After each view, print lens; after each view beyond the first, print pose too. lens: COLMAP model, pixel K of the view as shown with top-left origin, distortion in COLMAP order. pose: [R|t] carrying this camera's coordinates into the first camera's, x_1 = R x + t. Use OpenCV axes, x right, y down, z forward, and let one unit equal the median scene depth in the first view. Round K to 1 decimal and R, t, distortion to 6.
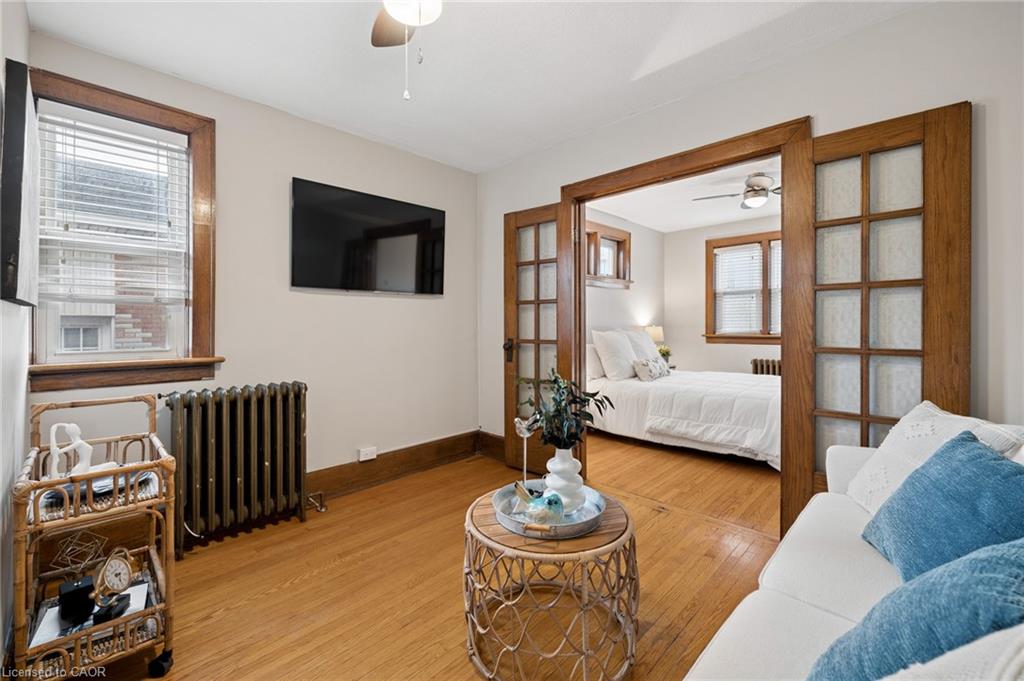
lens RADIAL K [[418.0, 0, 510.4], [0, 418.0, 320.8], [0, 0, 1]] dist [-0.000488, -0.000019]
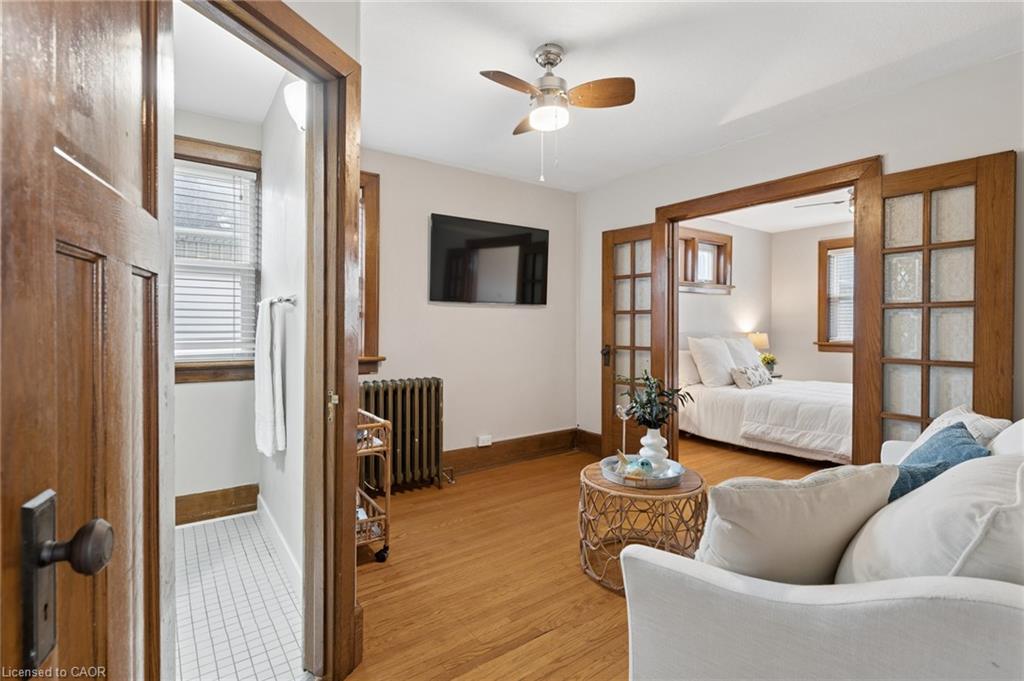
lens RADIAL K [[463.1, 0, 515.6], [0, 463.1, 320.5], [0, 0, 1]] dist [0.000339, 0.000003]
pose [[0.983708, 0.005189, -0.179696, -0.022497], [-0.005621, 0.999982, -0.001897, -0.020840], [0.179683, 0.002877, 0.983720, -0.283385]]
